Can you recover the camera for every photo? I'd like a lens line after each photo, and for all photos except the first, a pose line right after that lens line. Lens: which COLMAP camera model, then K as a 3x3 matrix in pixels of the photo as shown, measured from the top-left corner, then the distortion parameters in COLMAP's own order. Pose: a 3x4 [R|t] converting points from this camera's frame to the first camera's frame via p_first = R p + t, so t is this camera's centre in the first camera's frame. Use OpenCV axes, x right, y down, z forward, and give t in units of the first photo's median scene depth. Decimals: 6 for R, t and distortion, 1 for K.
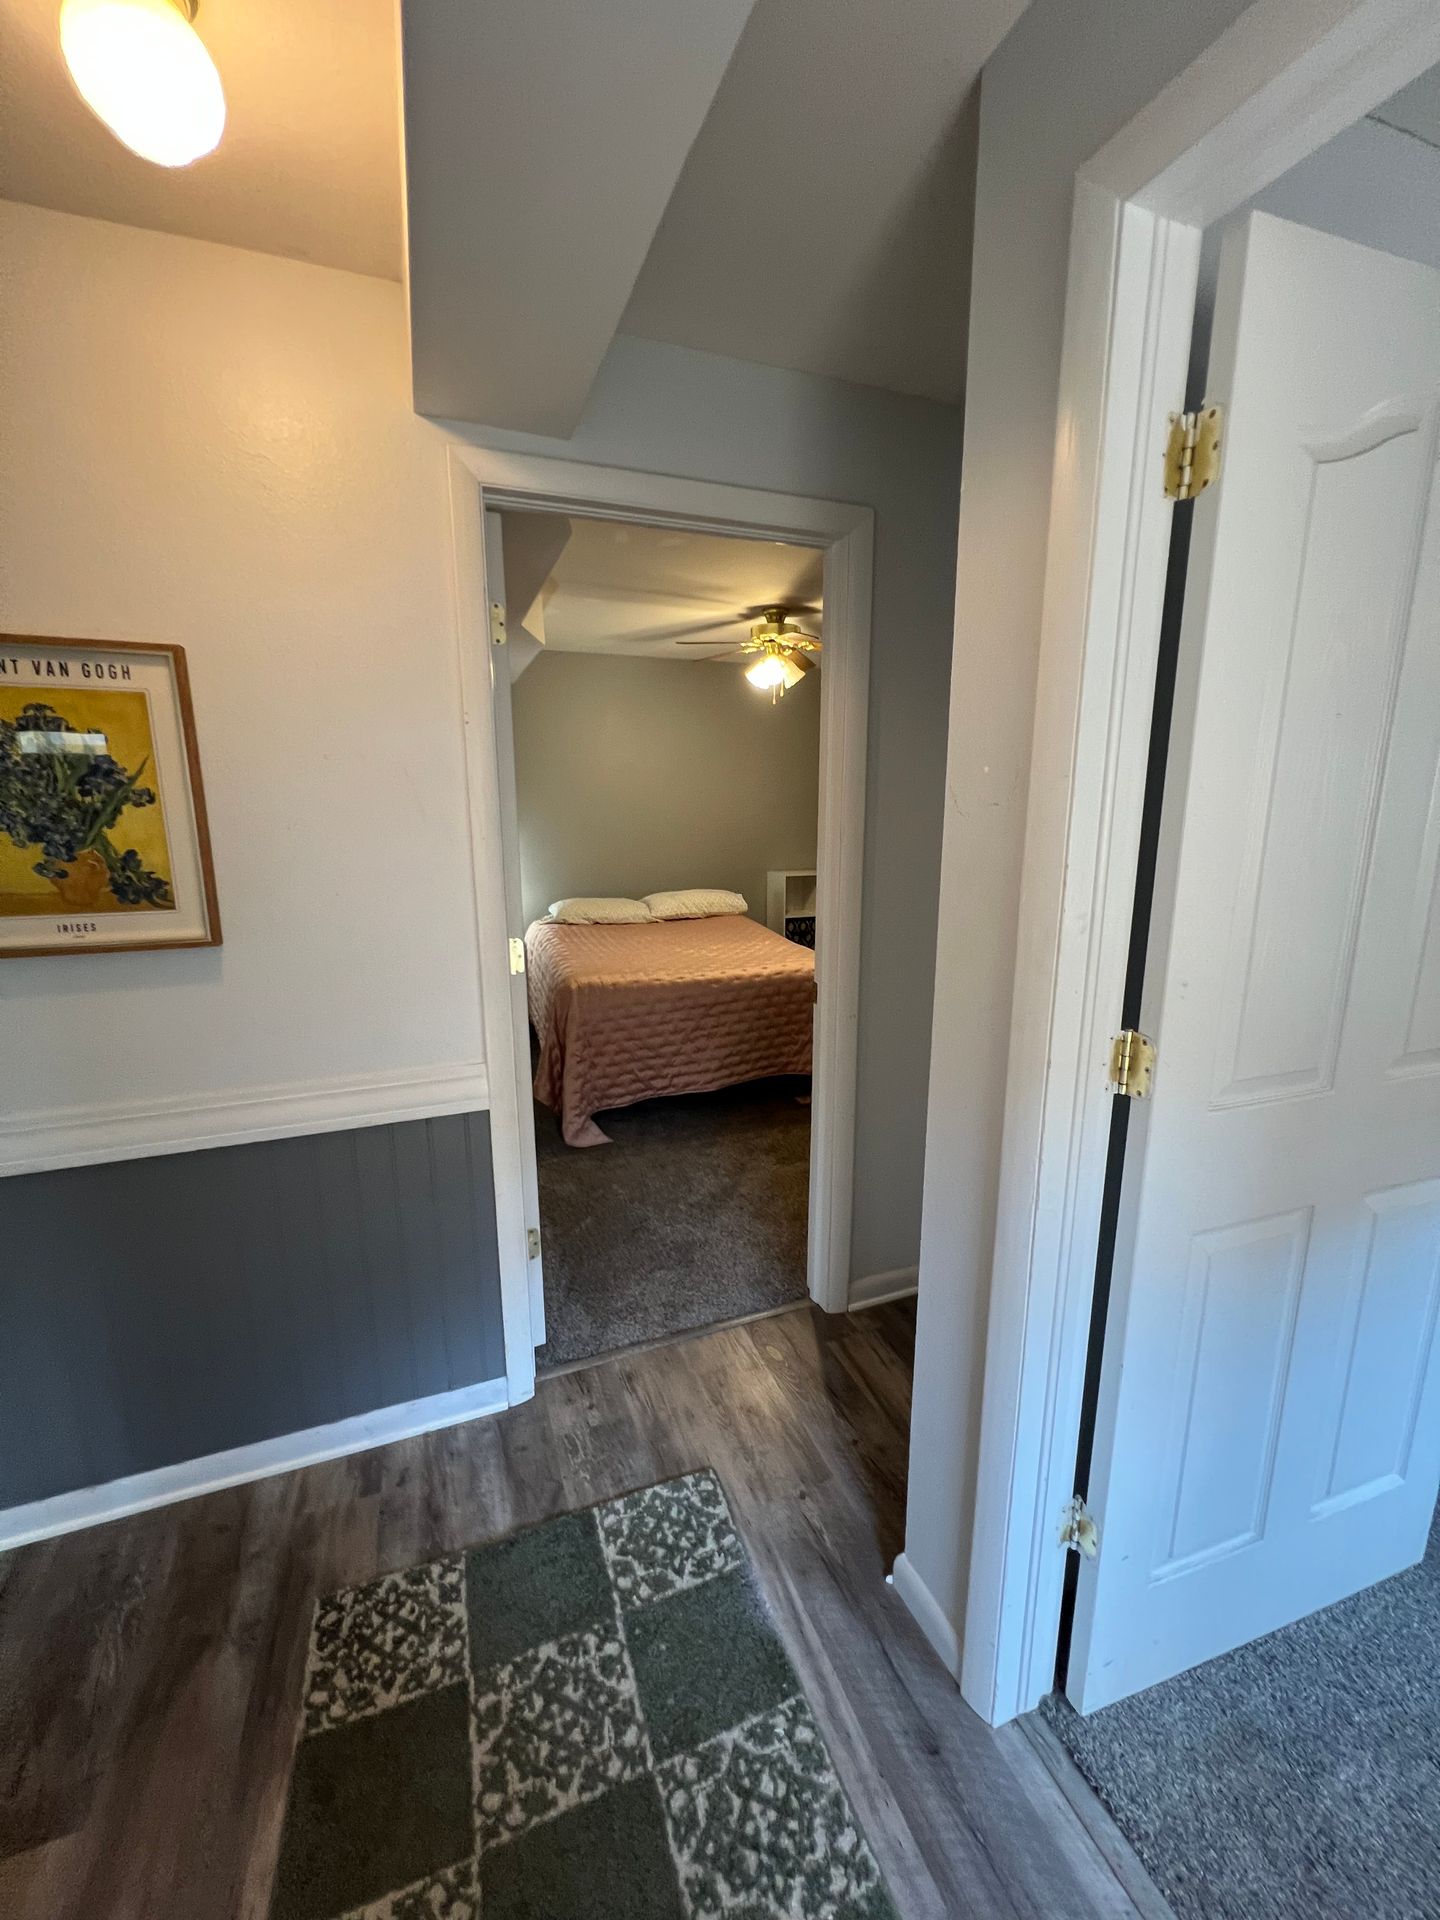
lens RADIAL K [[762.9, 0, 717.0], [0, 762.9, 953.6], [0, 0, 1]] dist [-0.001935, 0.000225]
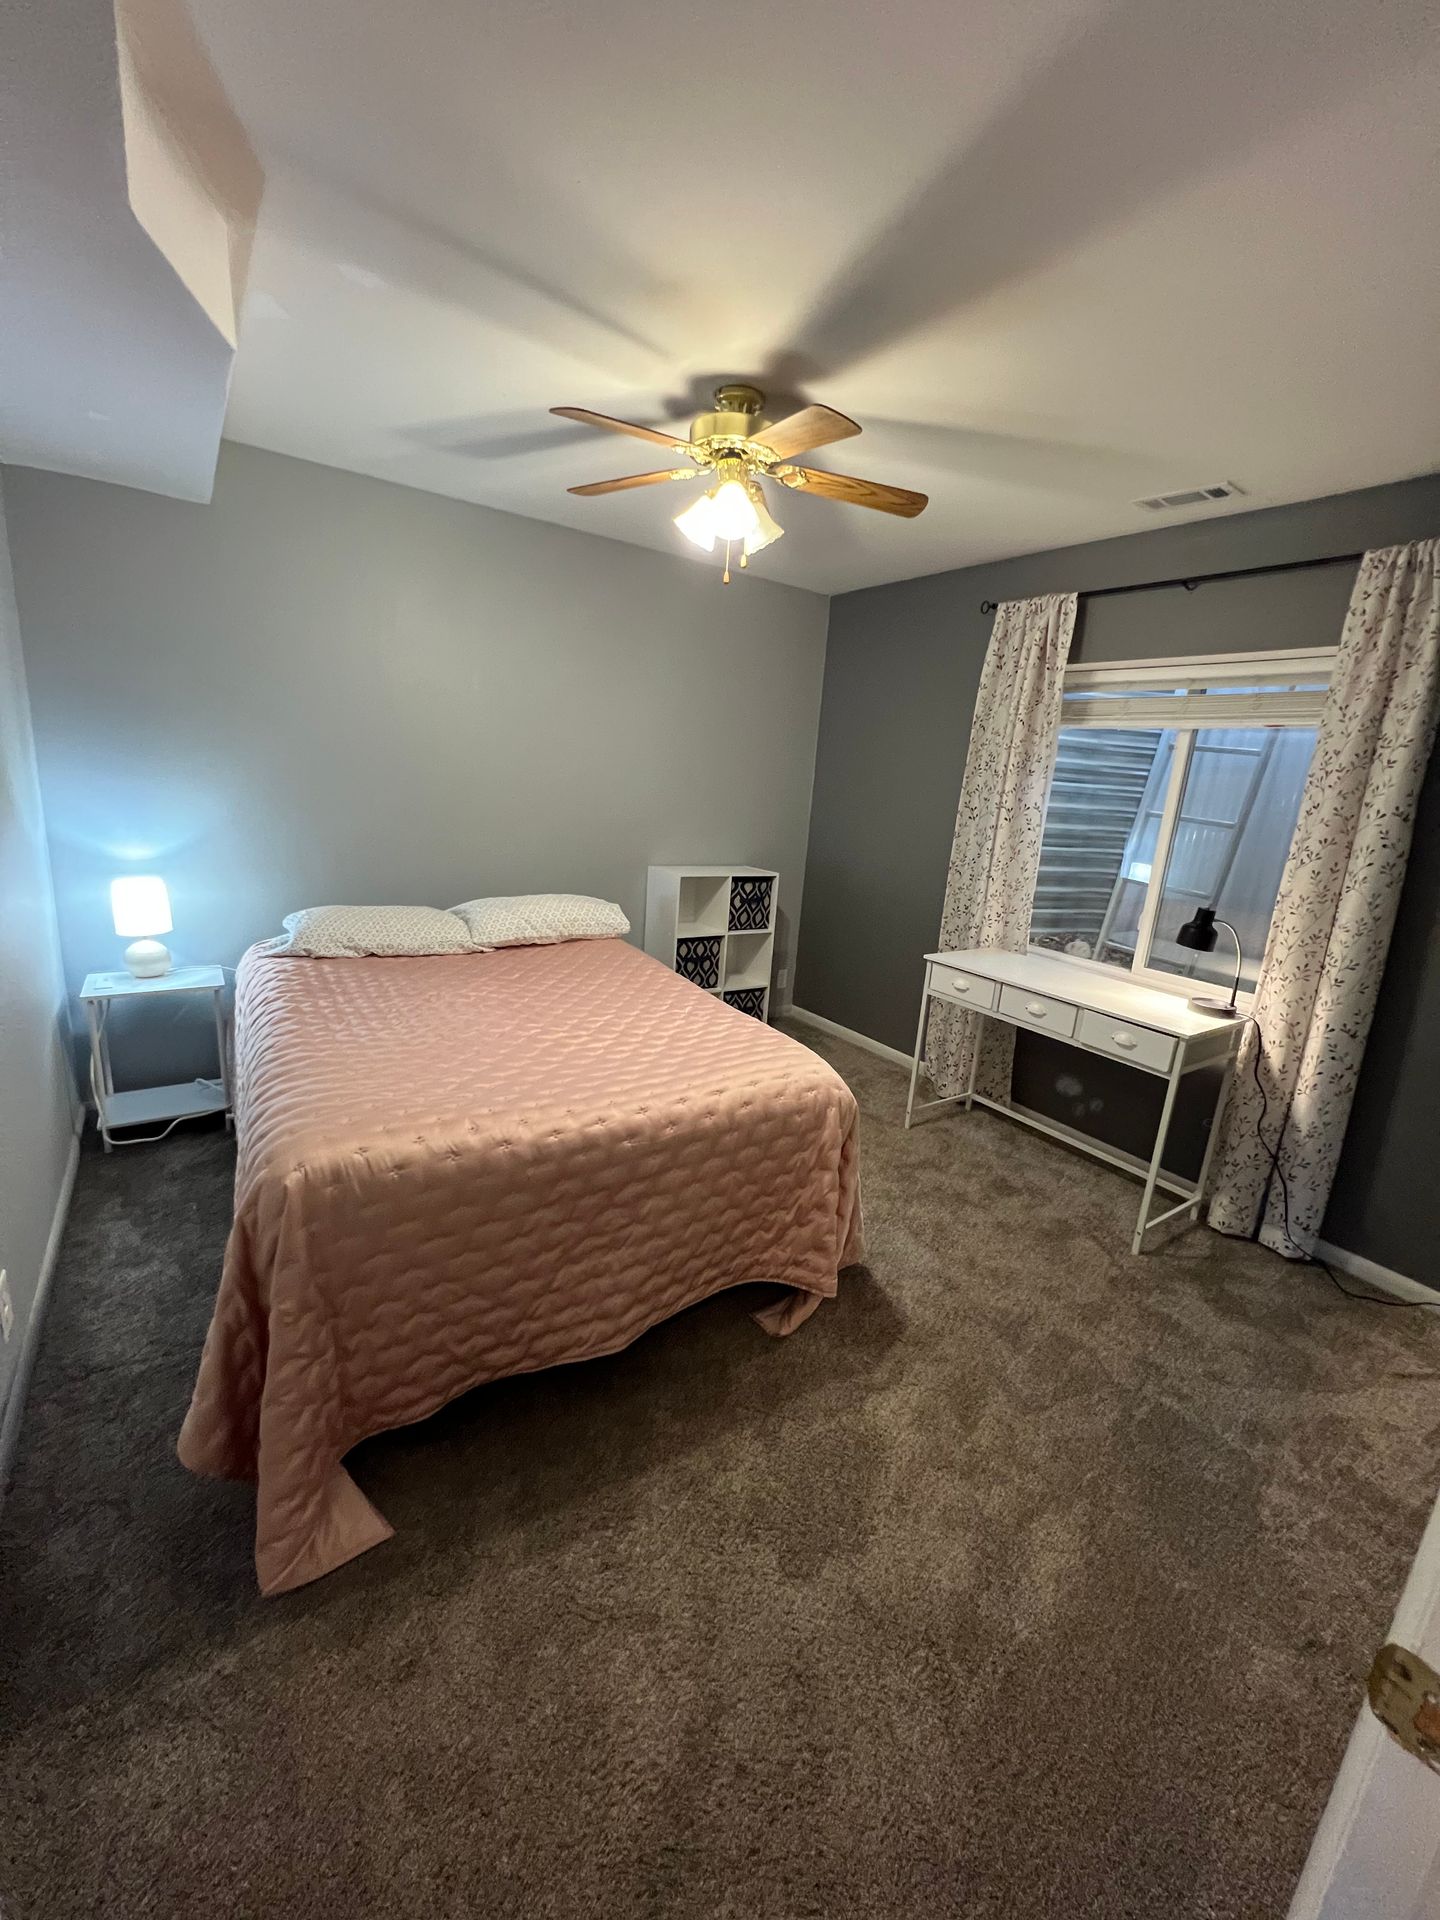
lens RADIAL K [[769.7, 0, 720.7], [0, 769.7, 958.6], [0, 0, 1]] dist [-0.002751, 0.000092]
pose [[0.968581, 0.017178, 0.248104, -0.060848], [-0.029123, 0.998582, 0.044556, -0.086930], [-0.246987, -0.050382, 0.967708, 0.476228]]
